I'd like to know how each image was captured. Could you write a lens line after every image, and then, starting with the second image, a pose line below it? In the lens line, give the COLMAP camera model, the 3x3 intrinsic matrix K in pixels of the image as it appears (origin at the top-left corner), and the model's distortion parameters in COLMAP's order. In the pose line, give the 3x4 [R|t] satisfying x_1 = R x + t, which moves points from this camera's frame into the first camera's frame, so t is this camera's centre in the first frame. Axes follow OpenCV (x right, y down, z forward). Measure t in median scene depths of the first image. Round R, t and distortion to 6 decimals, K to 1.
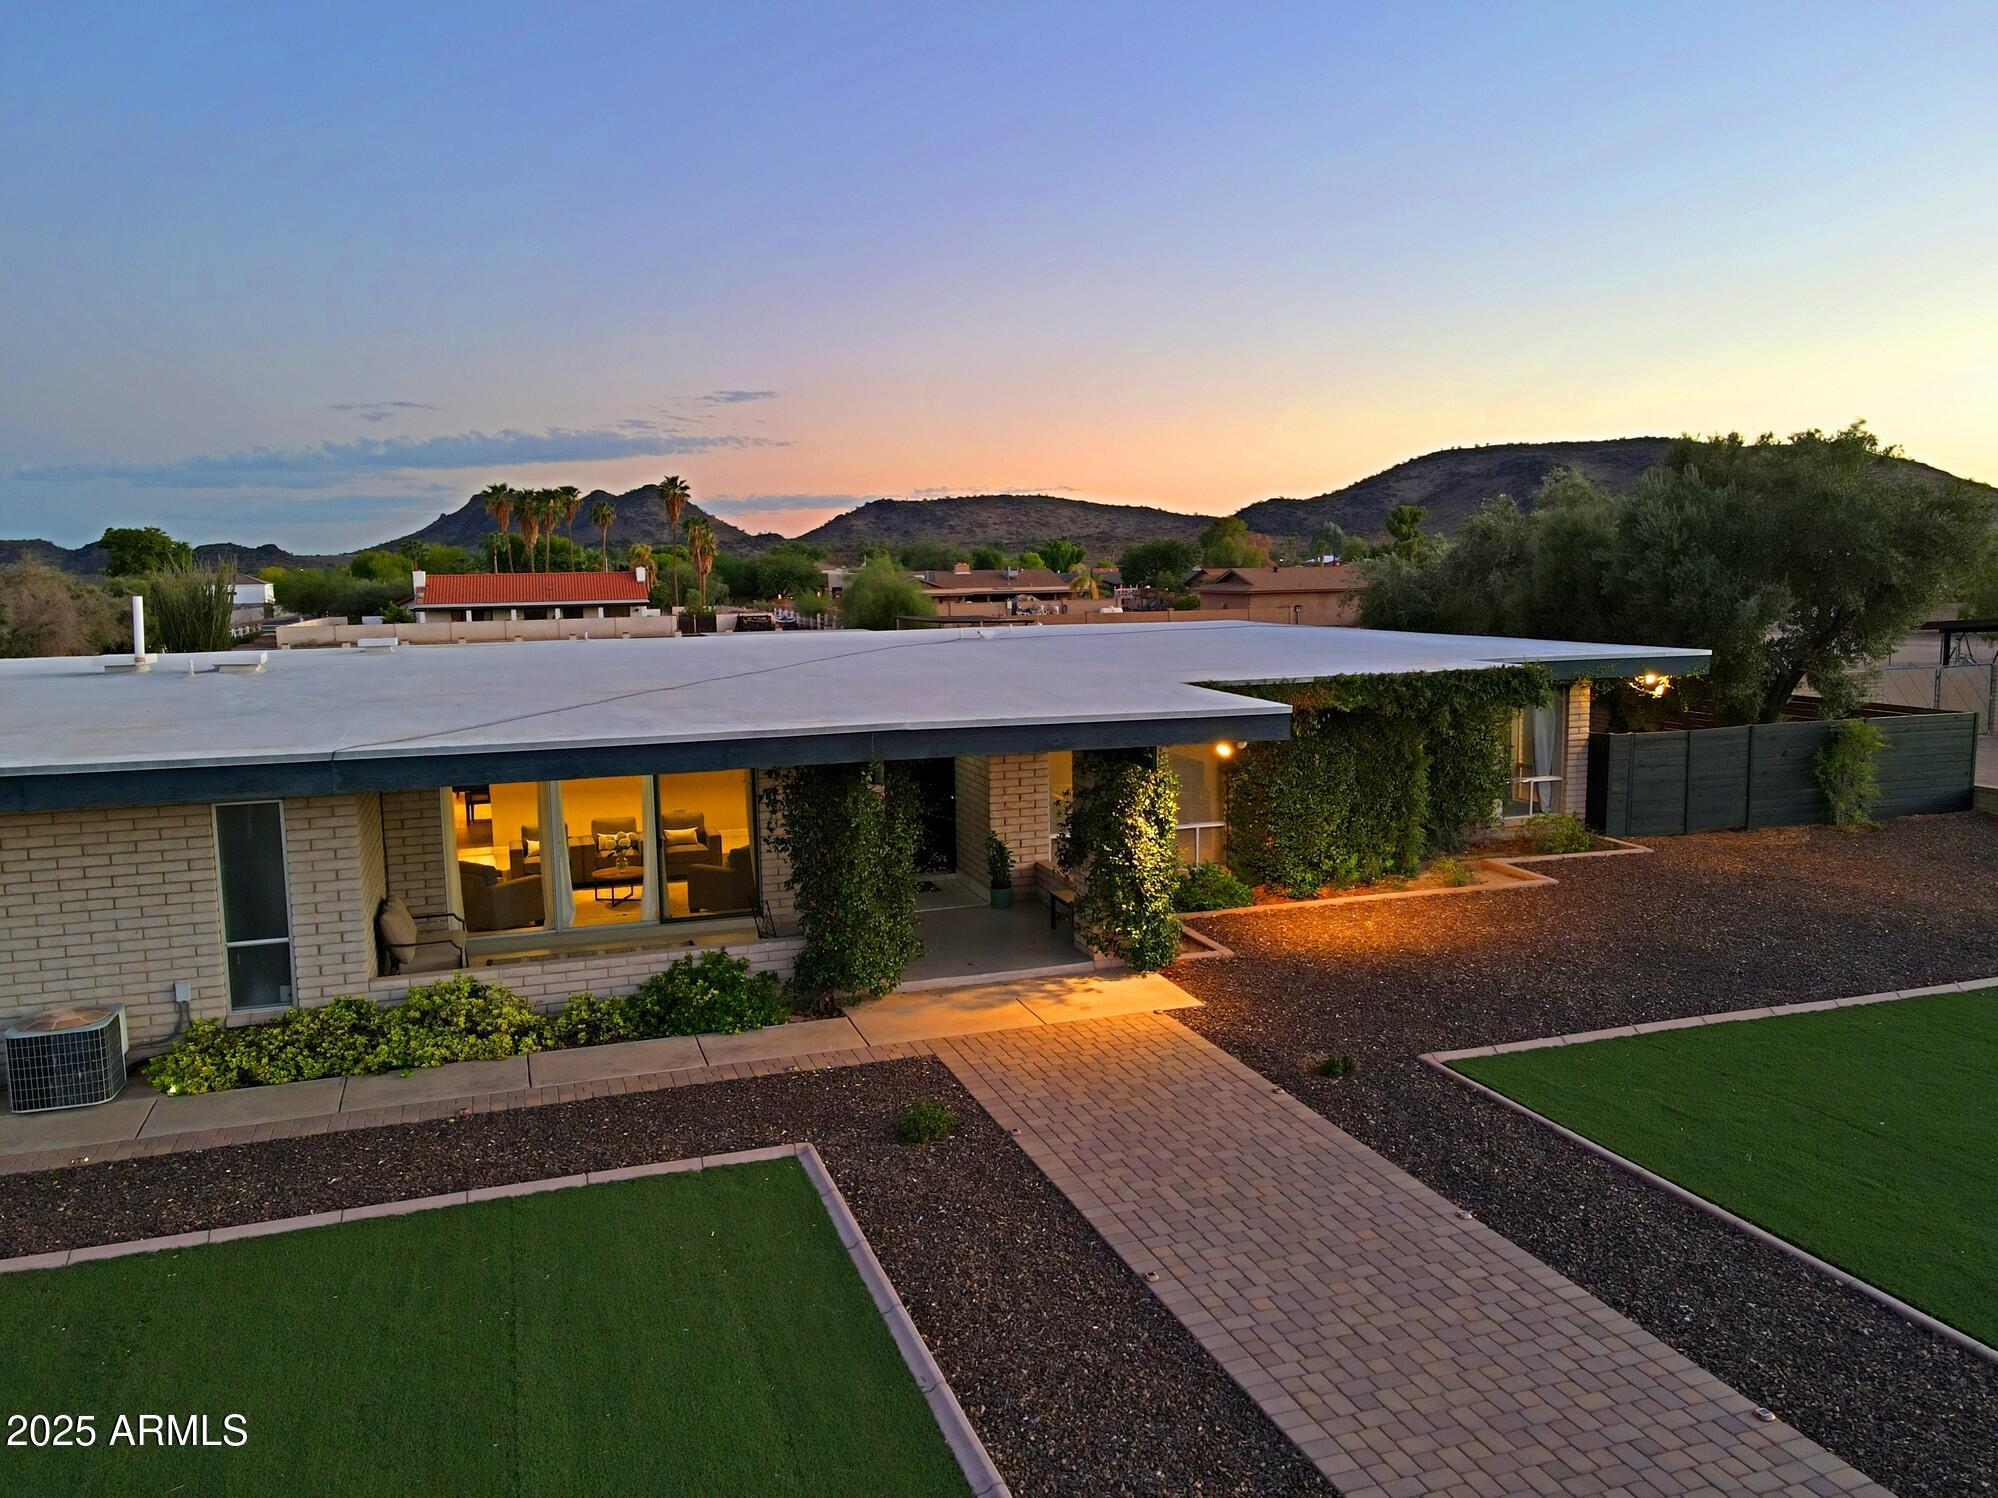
lens RADIAL K [[1467.6, 0, 1006.5], [0, 1467.6, 739.9], [0, 0, 1]] dist [0.000877, 0.033001]
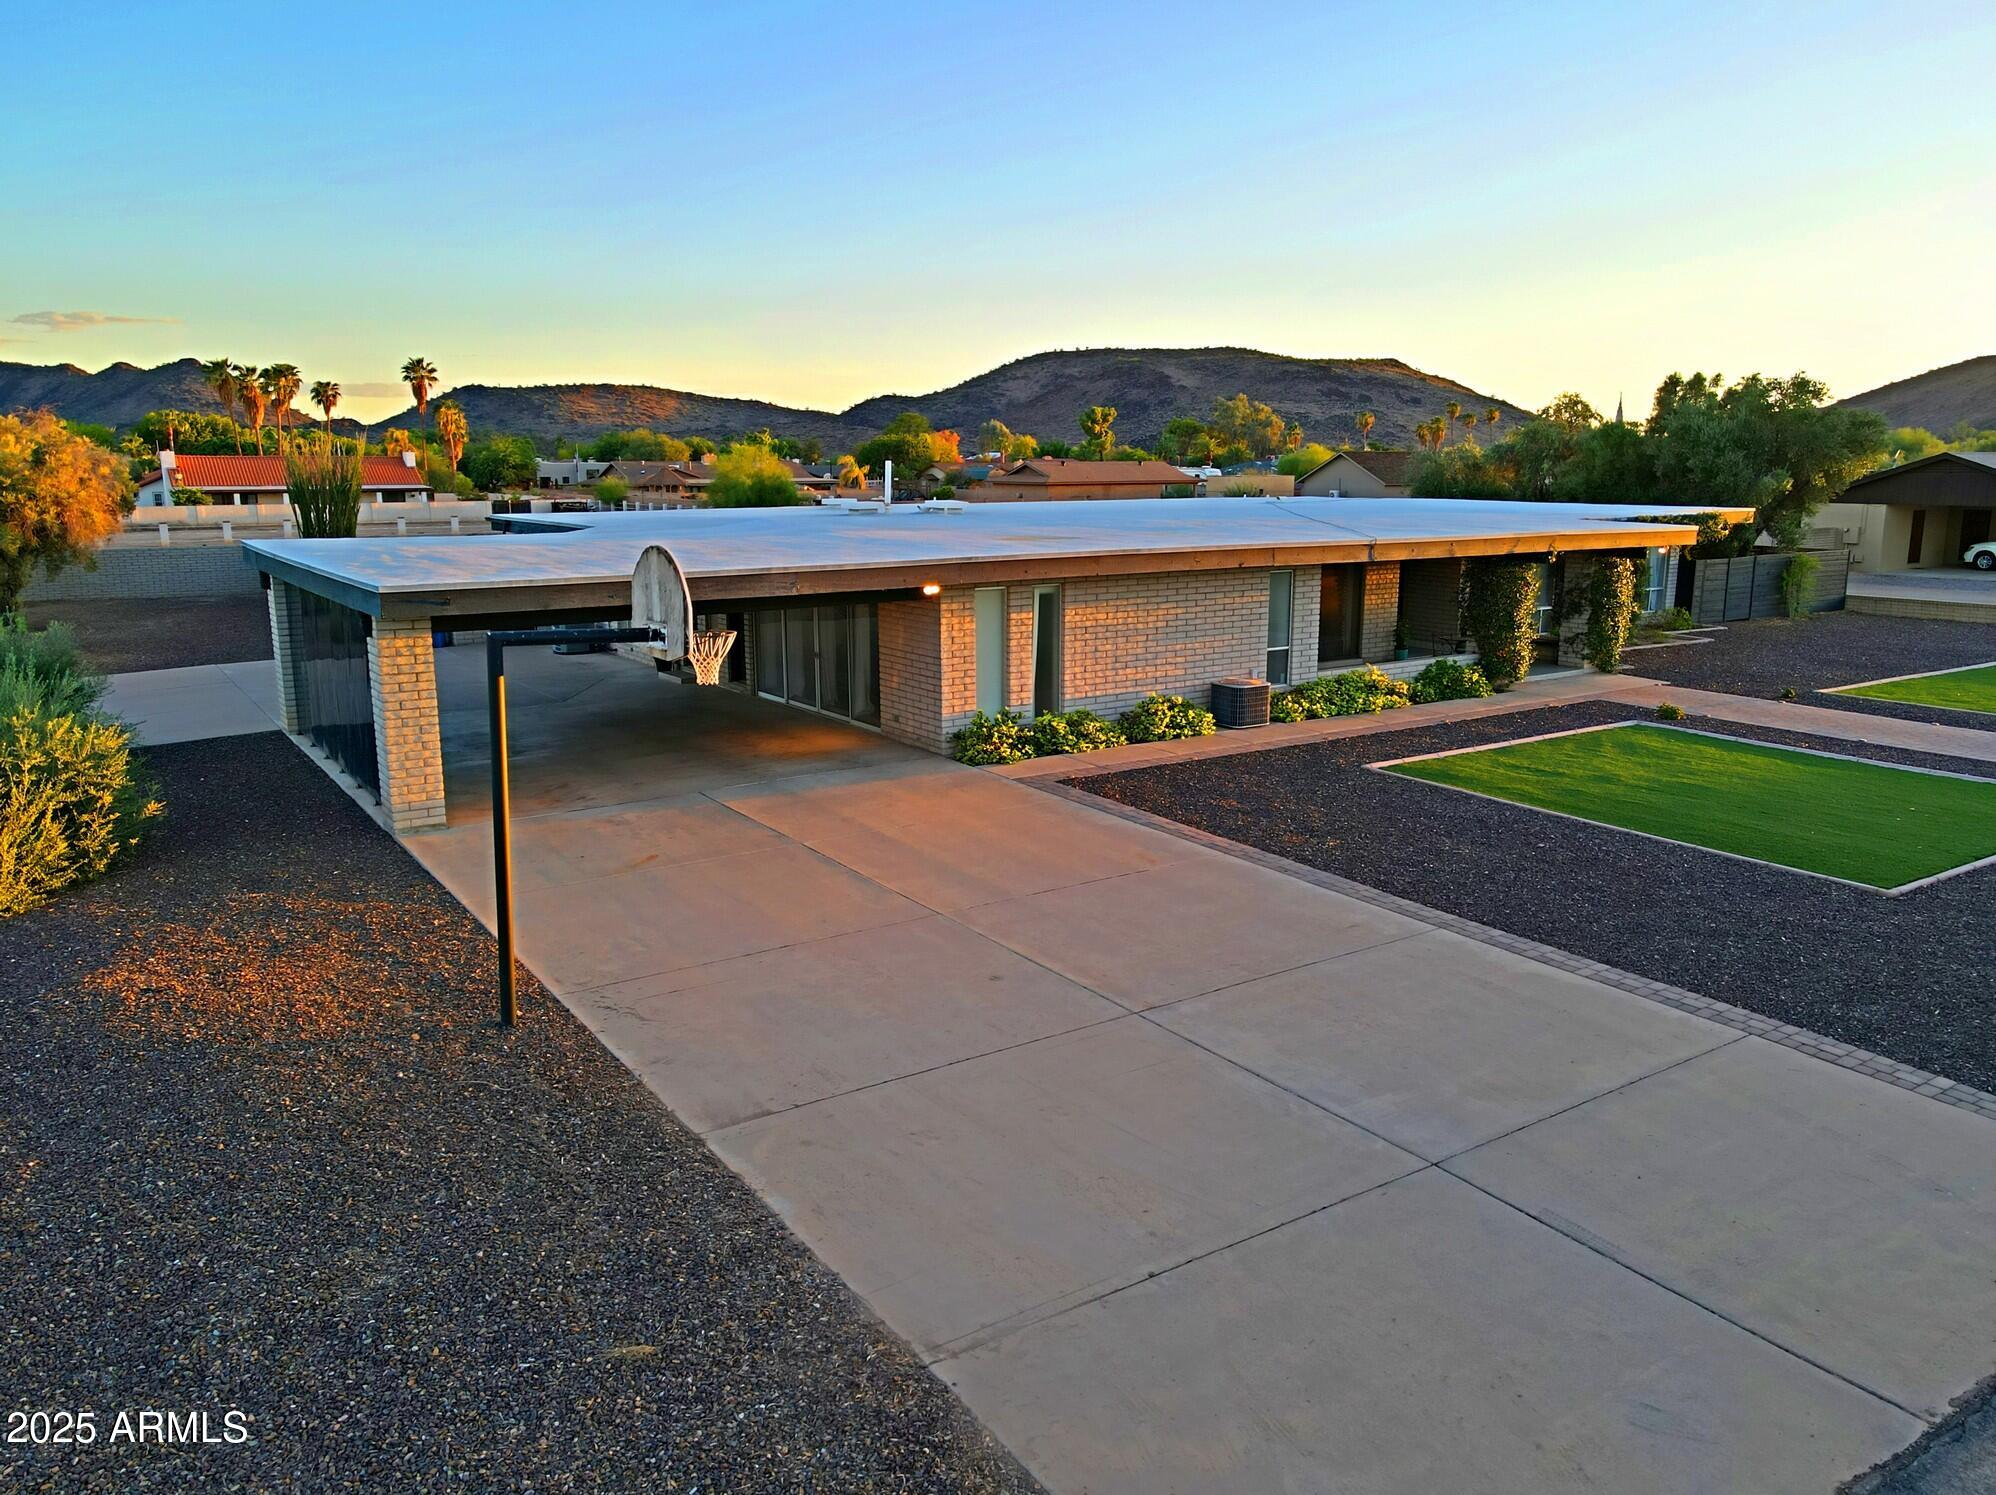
lens RADIAL K [[1466.1, 0, 1003.2], [0, 1466.1, 745.3], [0, 0, 1]] dist [0.000877, 0.033001]
pose [[0.964976, -0.035295, 0.259955, -0.127717], [0.016260, 0.997050, 0.075015, 0.011139], [-0.261835, -0.068161, 0.962703, -0.065691]]
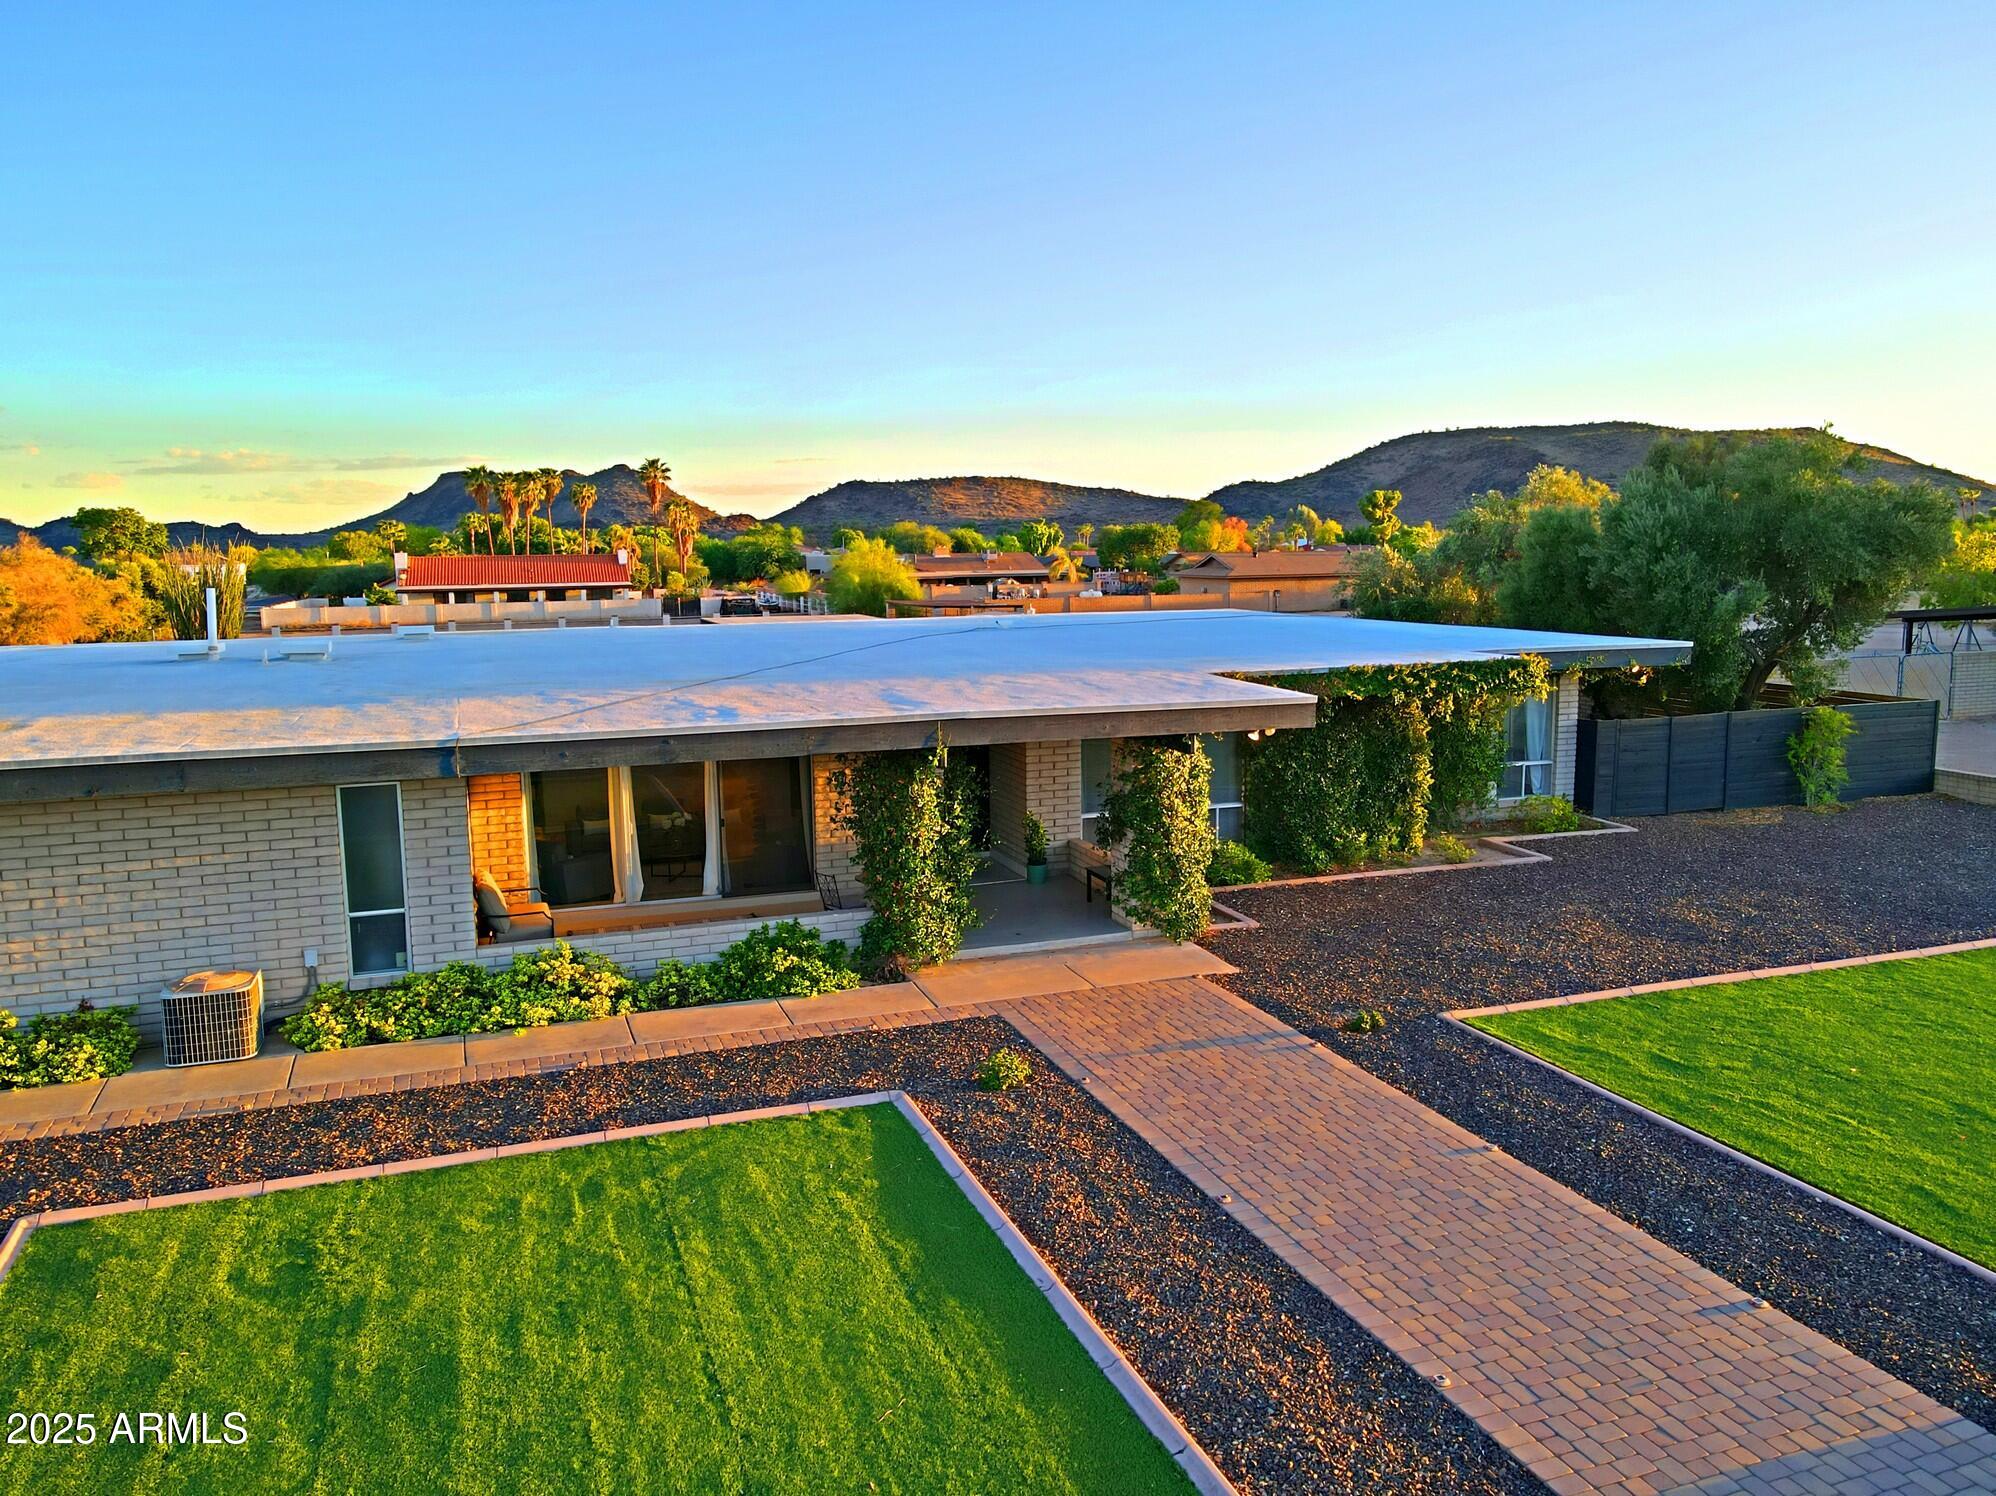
lens RADIAL K [[1466.1, 0, 1004.2], [0, 1466.1, 738.9], [0, 0, 1]] dist [0.000877, 0.033001]
pose [[0.999839, 0.001034, 0.017920, -0.006196], [-0.001248, 0.999928, 0.011952, -0.000451], [-0.017907, -0.011973, 0.999768, -0.009024]]
